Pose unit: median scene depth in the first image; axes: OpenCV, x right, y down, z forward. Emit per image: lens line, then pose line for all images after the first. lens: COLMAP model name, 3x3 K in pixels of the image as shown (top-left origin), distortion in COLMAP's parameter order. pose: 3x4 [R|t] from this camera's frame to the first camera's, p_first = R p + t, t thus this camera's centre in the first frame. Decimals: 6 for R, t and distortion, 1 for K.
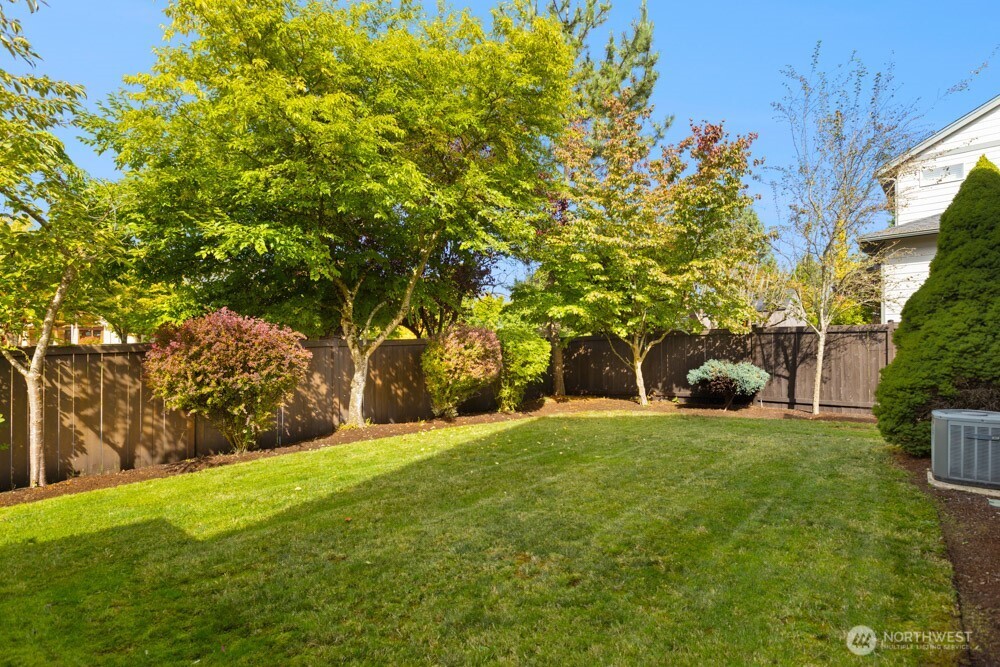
lens RADIAL K [[512.3, 0, 510.9], [0, 512.3, 352.4], [0, 0, 1]] dist [0.005904, -0.002251]
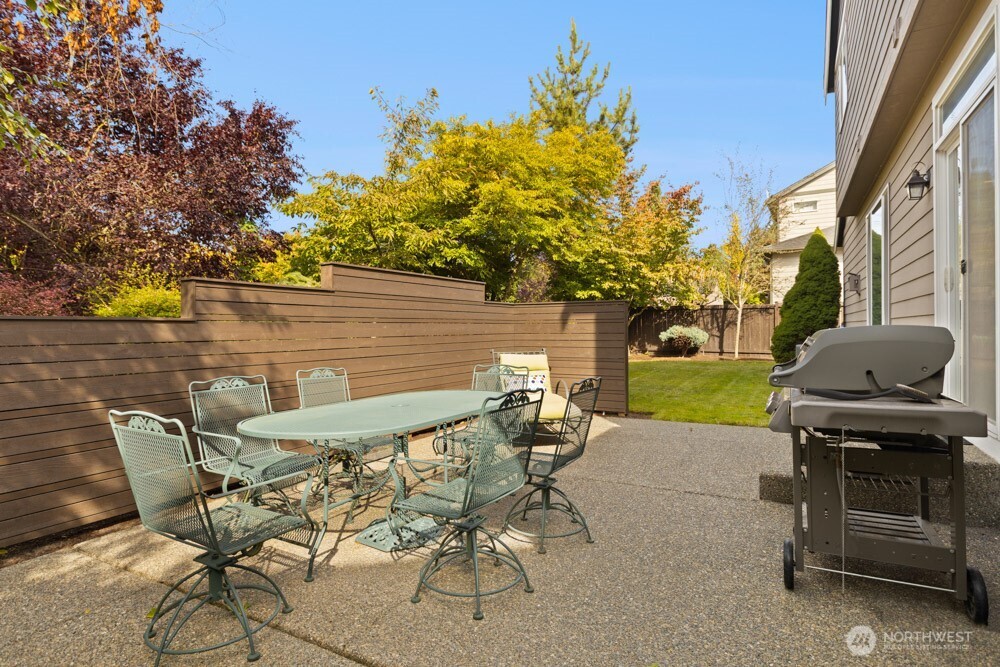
lens RADIAL K [[525.5, 0, 502.7], [0, 525.5, 329.9], [0, 0, 1]] dist [-0.004413, -0.000228]
pose [[0.986154, -0.004092, 0.165779, -0.411235], [0.002638, 0.999956, 0.008992, 0.012255], [-0.165808, -0.008430, 0.986122, -0.523721]]
